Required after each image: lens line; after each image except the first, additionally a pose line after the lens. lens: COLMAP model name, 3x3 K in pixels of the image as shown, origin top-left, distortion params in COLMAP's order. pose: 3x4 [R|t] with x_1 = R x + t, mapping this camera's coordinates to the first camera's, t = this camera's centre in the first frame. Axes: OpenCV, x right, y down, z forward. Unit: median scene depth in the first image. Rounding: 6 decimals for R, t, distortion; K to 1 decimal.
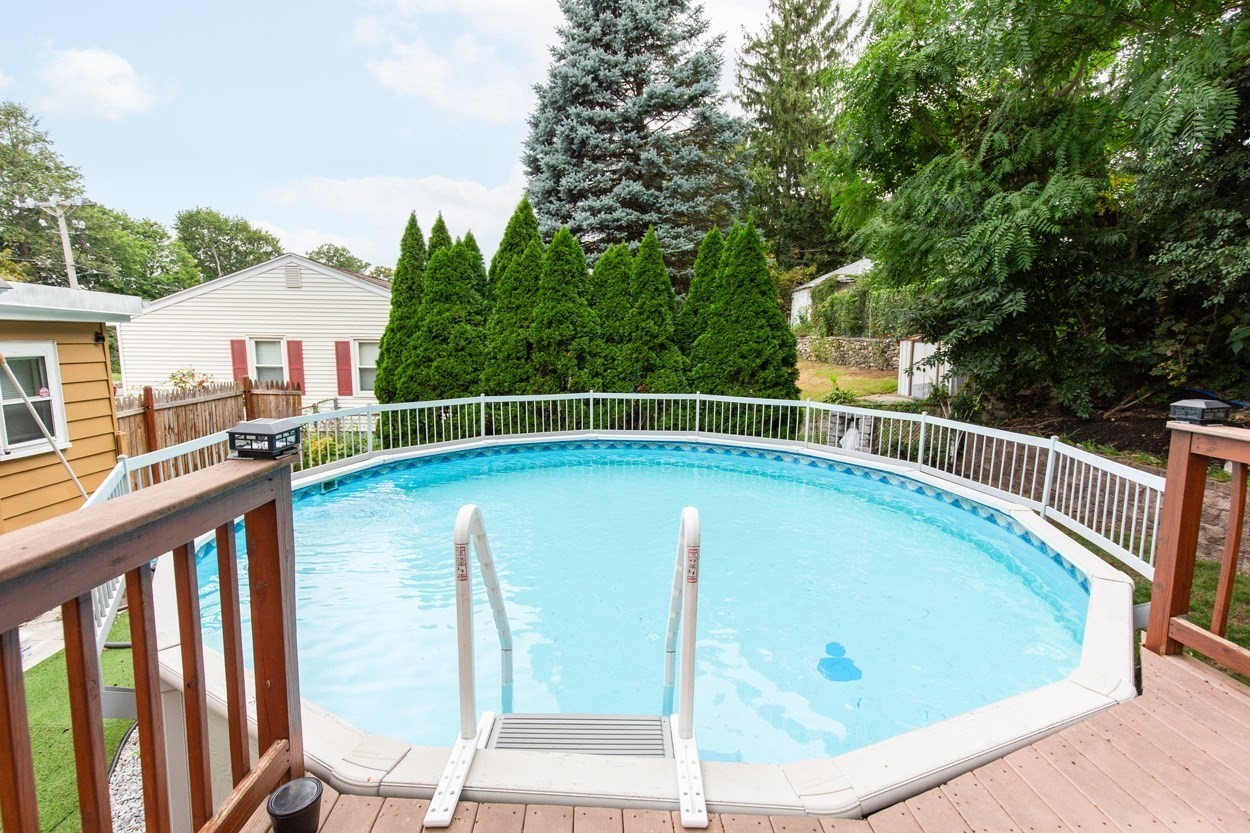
lens RADIAL K [[574.1, 0, 623.0], [0, 574.1, 417.2], [0, 0, 1]] dist [0.010531, 0.000073]
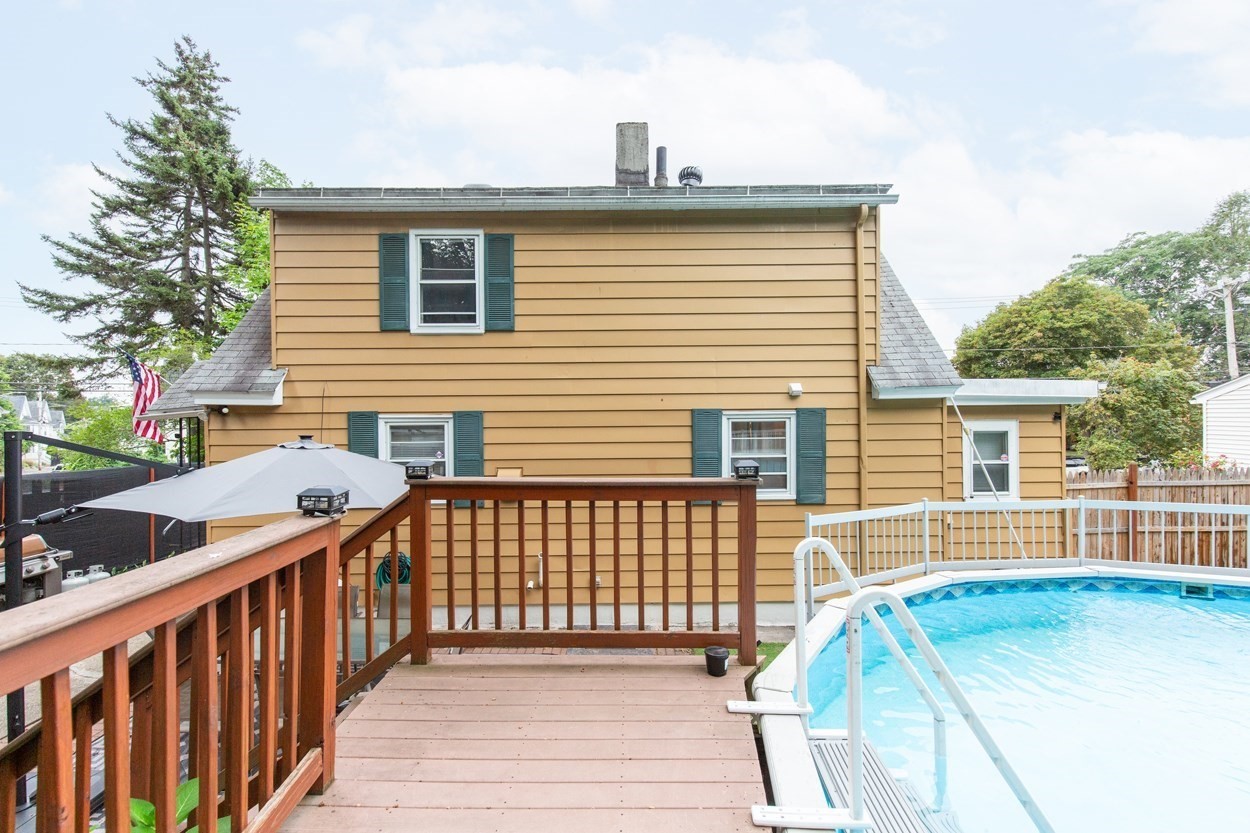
lens RADIAL K [[574.1, 0, 618.9], [0, 574.1, 413.7], [0, 0, 1]] dist [0.010531, 0.000073]
pose [[-0.057833, -0.011912, -0.998255, 0.212485], [-0.128445, 0.991707, -0.004393, -0.013346], [0.990029, 0.127967, -0.058883, 0.105912]]
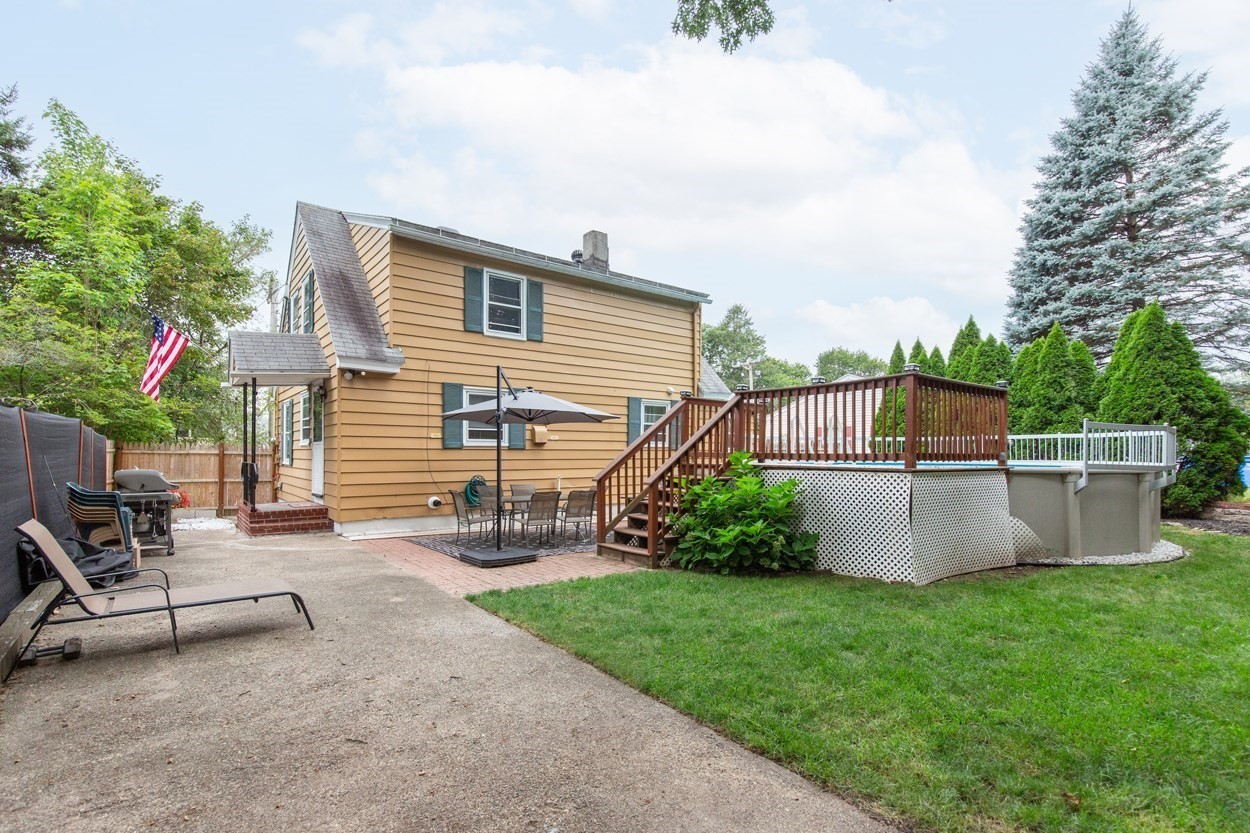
lens RADIAL K [[588.2, 0, 627.9], [0, 588.2, 454.6], [0, 0, 1]] dist [0.005247, 0.000604]
pose [[0.571828, -0.005589, -0.820354, 0.586171], [-0.108825, 0.990623, -0.082605, 0.203224], [0.813123, 0.136511, 0.565858, -0.574079]]
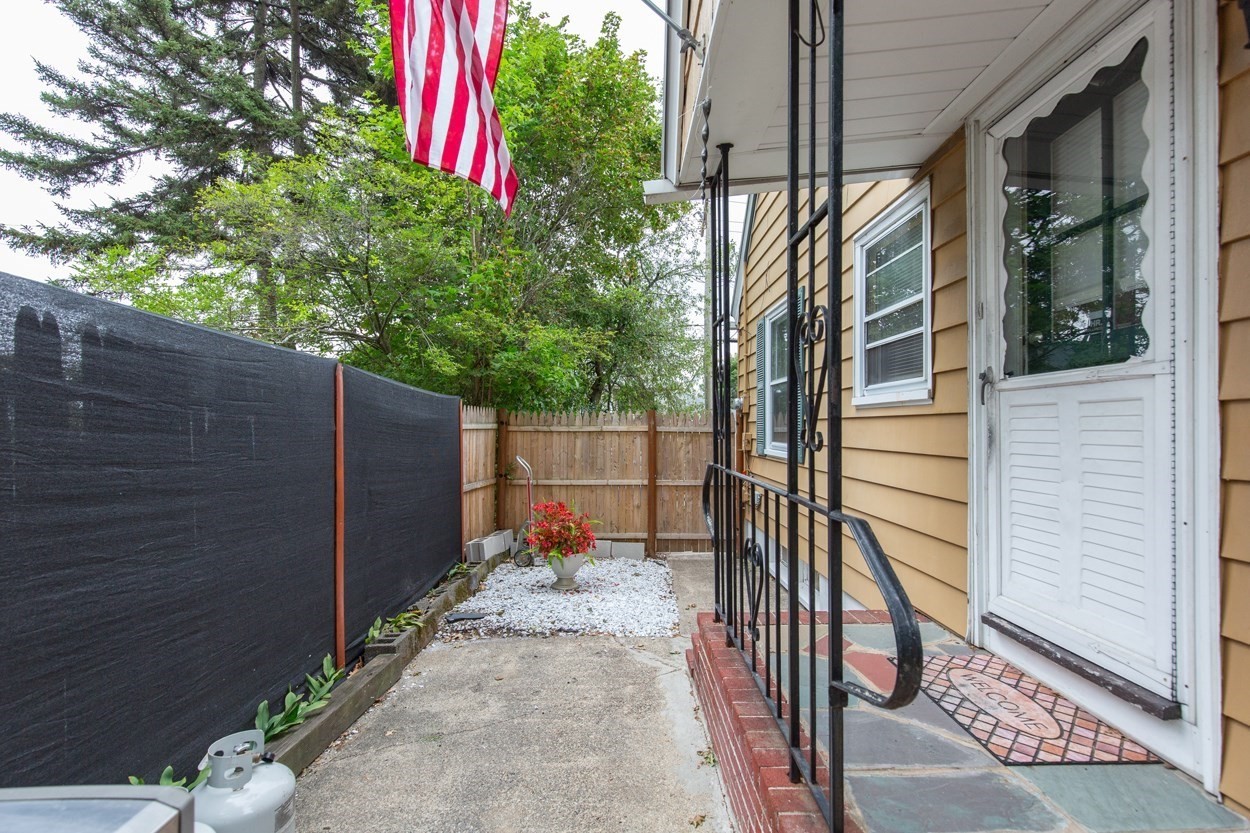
lens RADIAL K [[574.1, 0, 630.5], [0, 574.1, 424.7], [0, 0, 1]] dist [0.010531, 0.000073]
pose [[-0.040741, -0.013504, -0.999078, -0.417835], [-0.129778, 0.991510, -0.008109, 0.191676], [0.990706, 0.129328, -0.042148, -0.564549]]
